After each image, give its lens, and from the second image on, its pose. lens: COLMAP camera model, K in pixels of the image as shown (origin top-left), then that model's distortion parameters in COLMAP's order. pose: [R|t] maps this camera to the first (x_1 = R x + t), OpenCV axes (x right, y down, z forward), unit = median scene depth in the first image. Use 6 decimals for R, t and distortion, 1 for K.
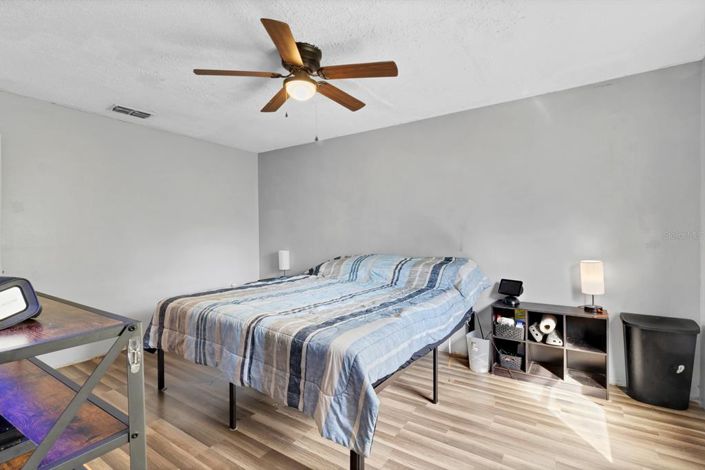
lens RADIAL K [[335.0, 0, 355.2], [0, 335.0, 233.7], [0, 0, 1]] dist [0.000701, 0.002241]
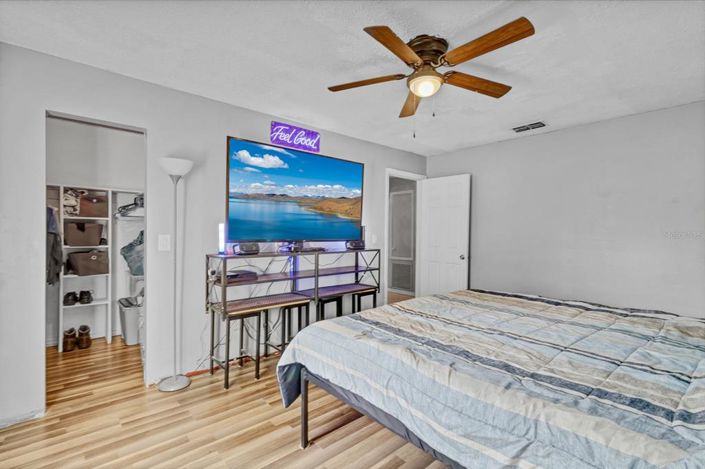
lens RADIAL K [[335.0, 0, 355.2], [0, 335.0, 231.8], [0, 0, 1]] dist [0.000701, 0.002241]
pose [[-0.268887, -0.000169, -0.963172, 0.628583], [-0.010697, 0.999939, 0.002811, -0.010270], [0.963112, 0.011058, -0.268873, 0.826357]]
